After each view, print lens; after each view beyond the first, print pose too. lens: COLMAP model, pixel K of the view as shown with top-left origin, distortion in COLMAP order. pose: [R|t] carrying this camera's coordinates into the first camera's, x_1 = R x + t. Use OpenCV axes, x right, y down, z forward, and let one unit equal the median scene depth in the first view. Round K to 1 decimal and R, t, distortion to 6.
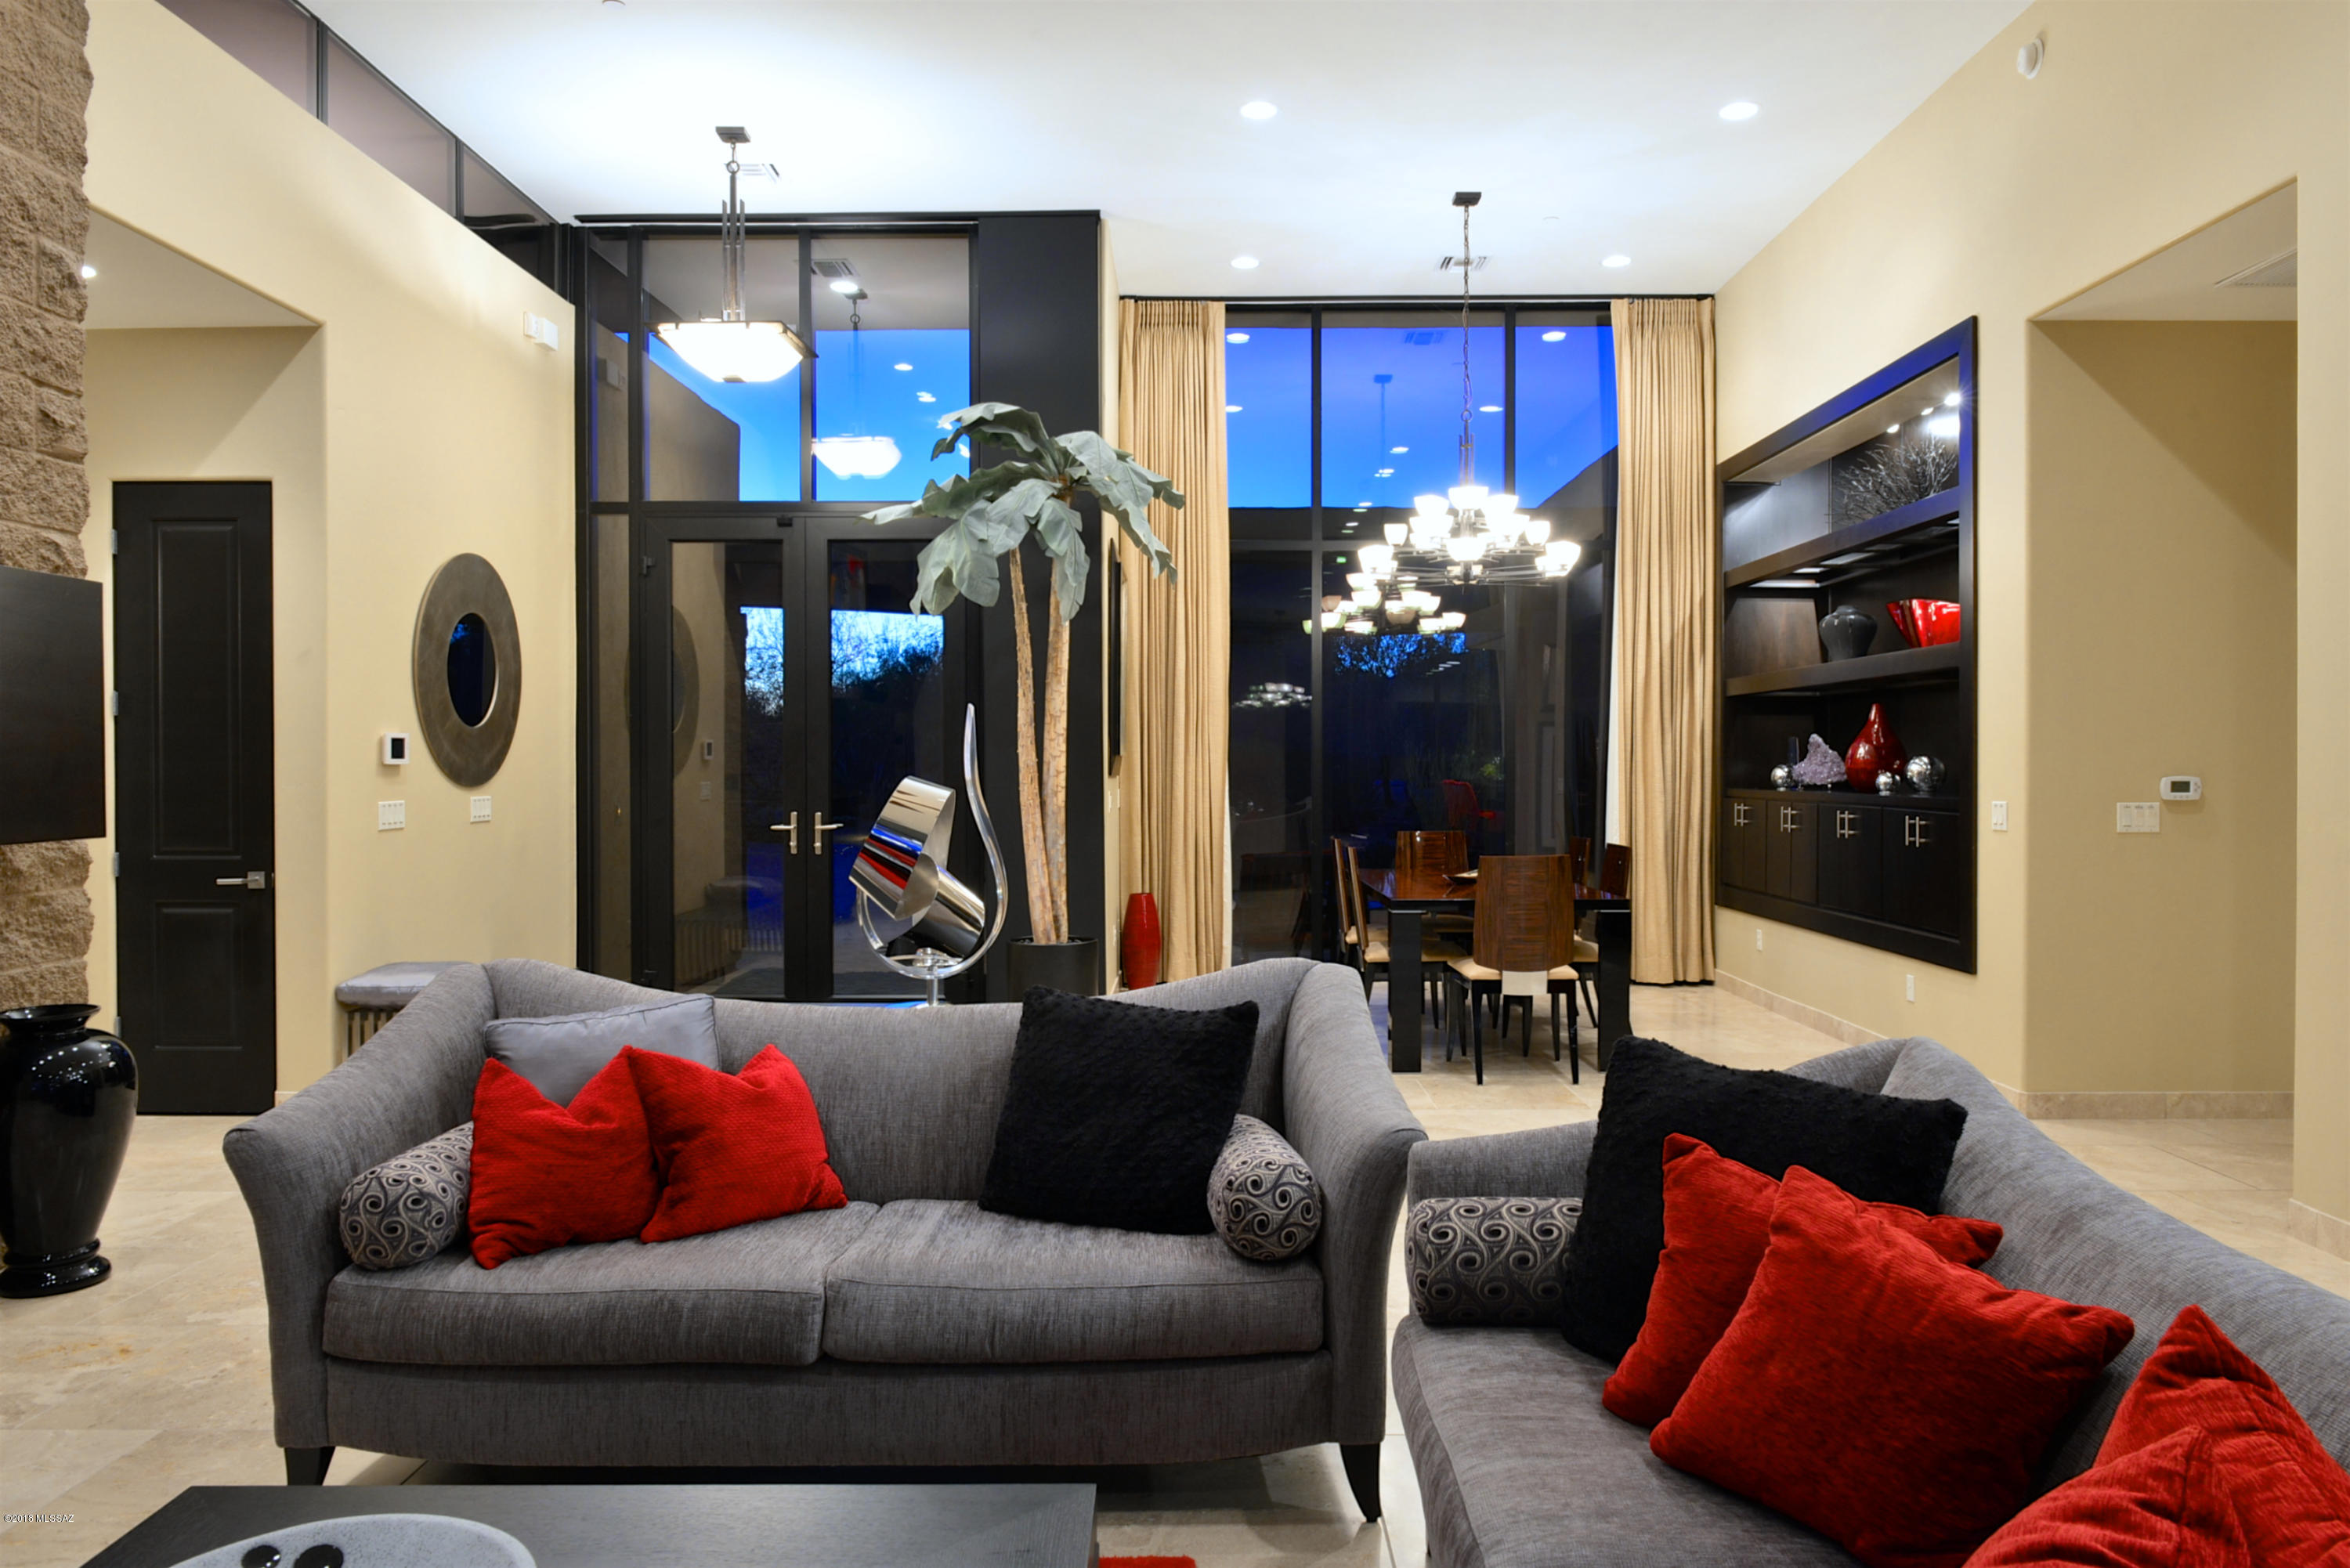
lens RADIAL K [[1606.4, 0, 1182.8], [0, 1606.4, 790.0], [0, 0, 1]] dist [-0.017264, 0.000333]
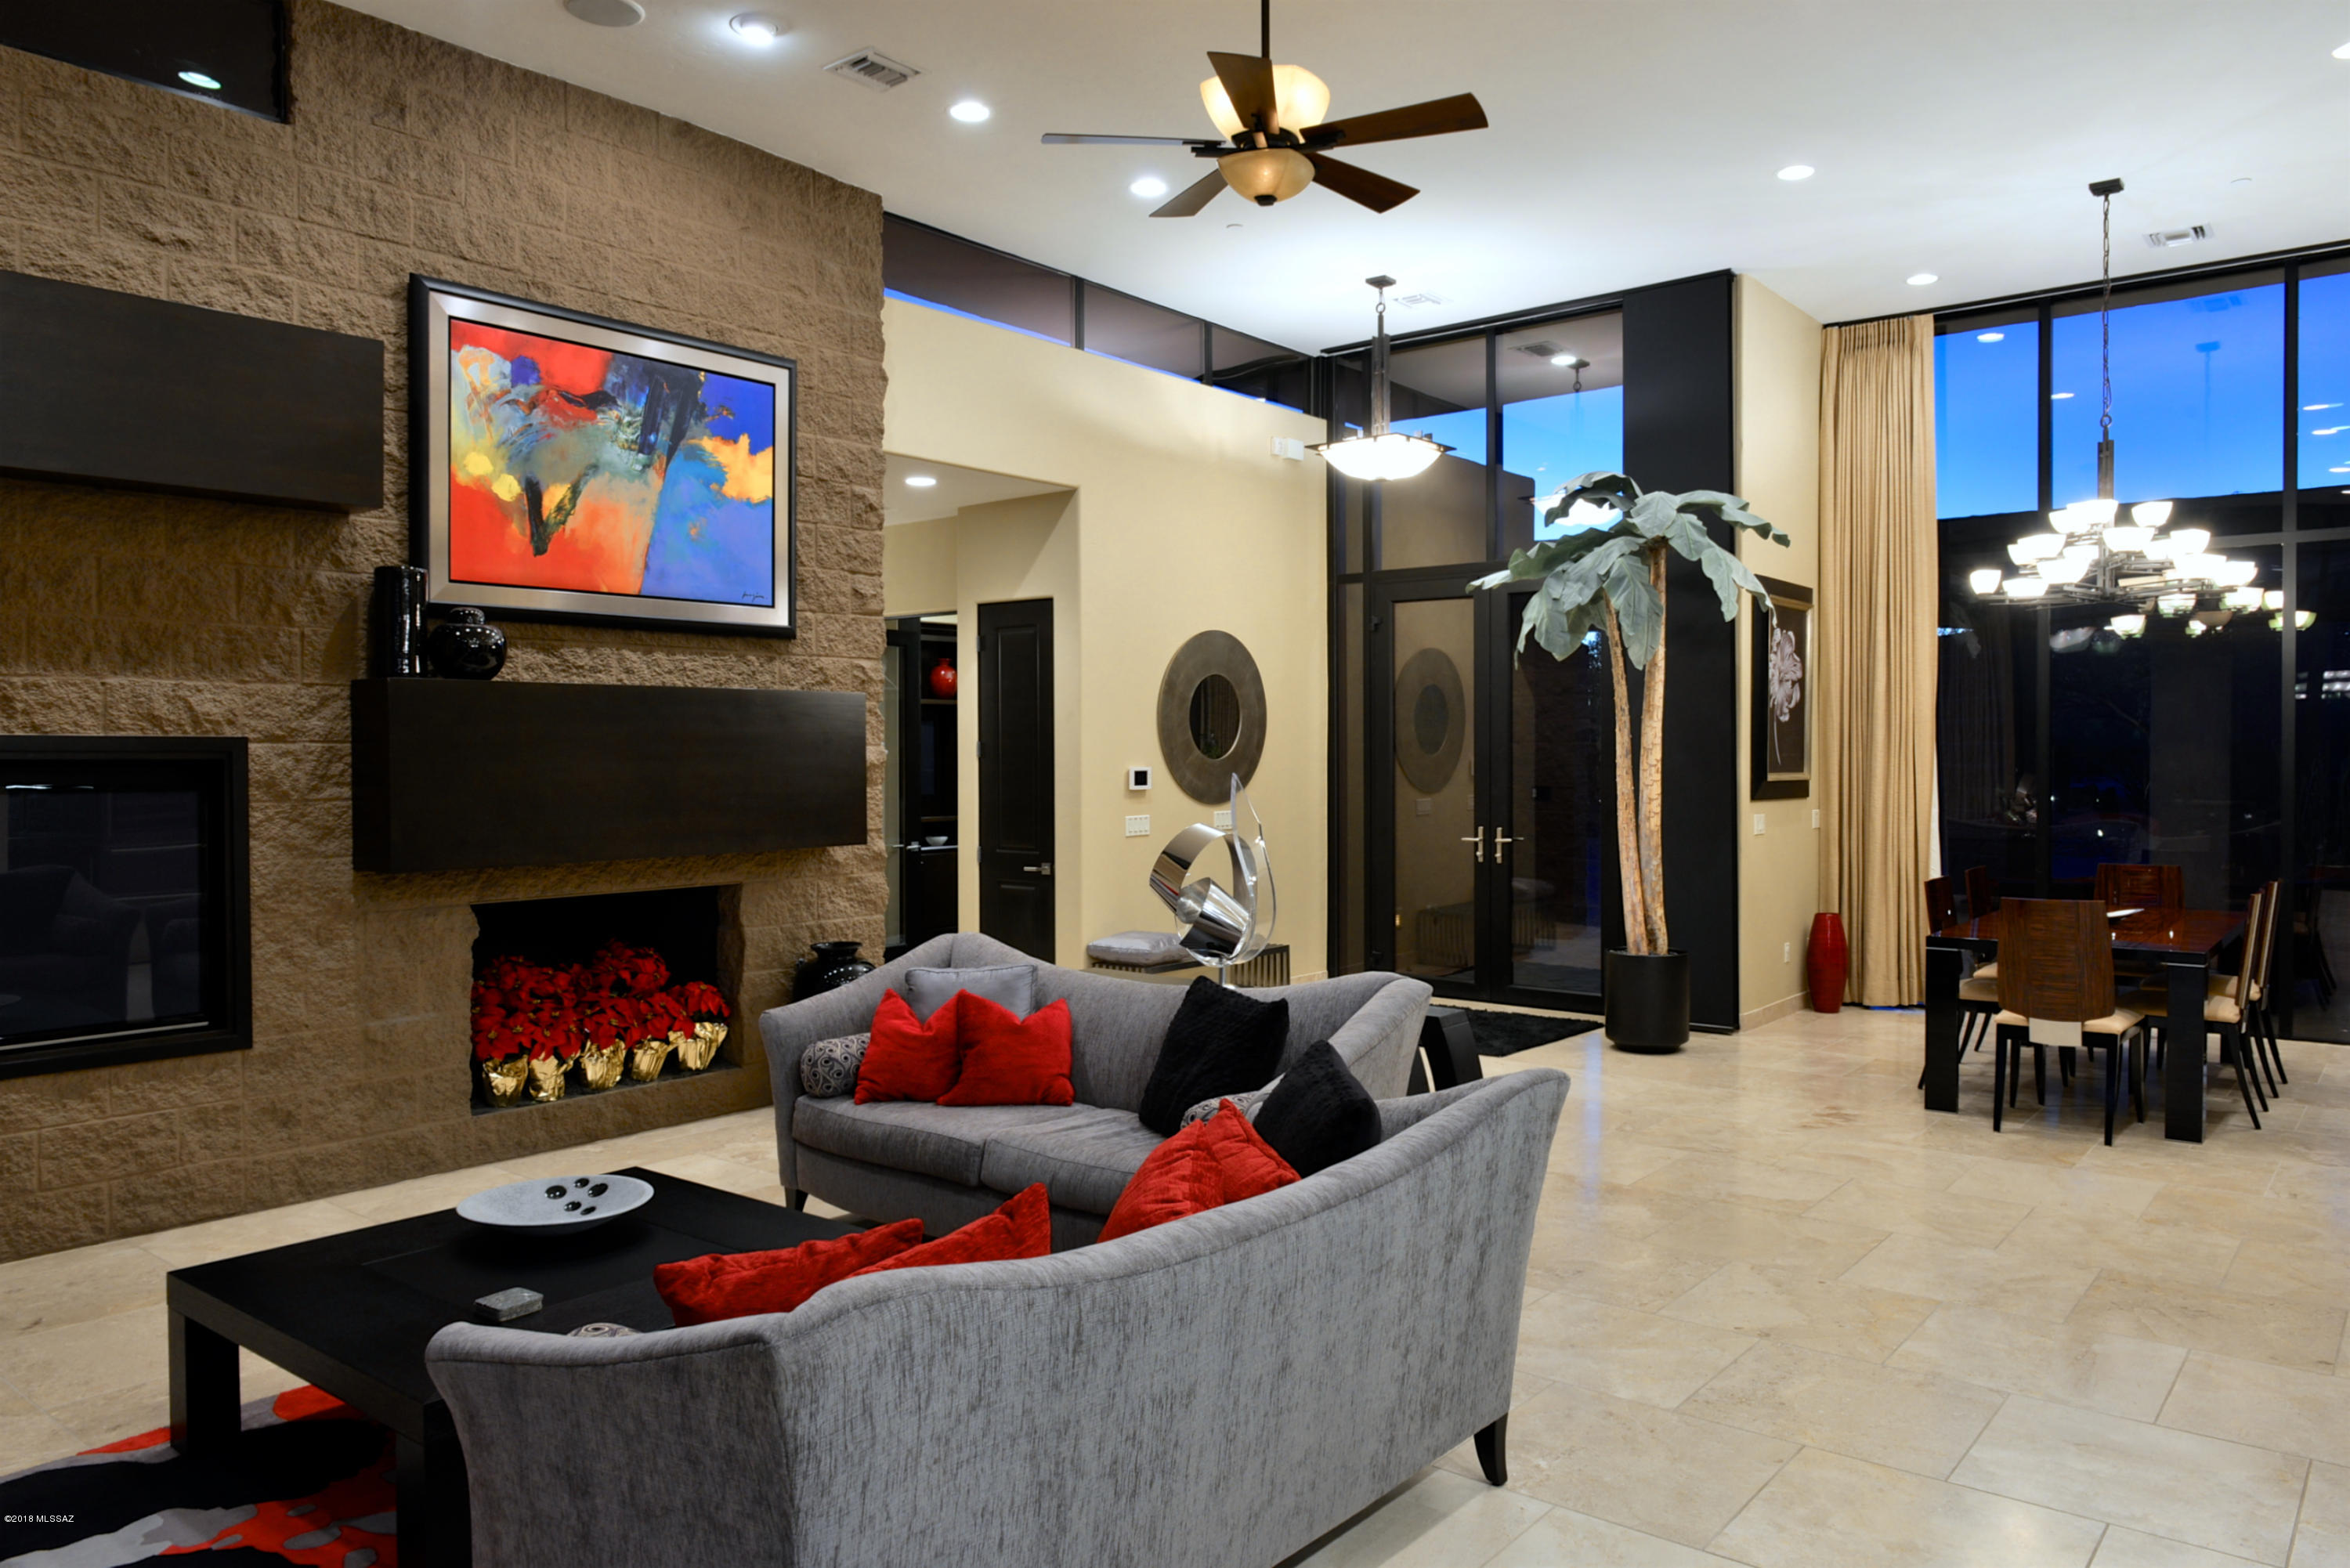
lens RADIAL K [[1606.4, 0, 1174.6], [0, 1606.4, 781.8], [0, 0, 1]] dist [-0.017264, 0.000333]
pose [[0.775406, 0.009159, -0.631397, 0.444932], [-0.006772, 0.999958, 0.006188, -0.033766], [0.631427, -0.000522, 0.775435, -0.073600]]
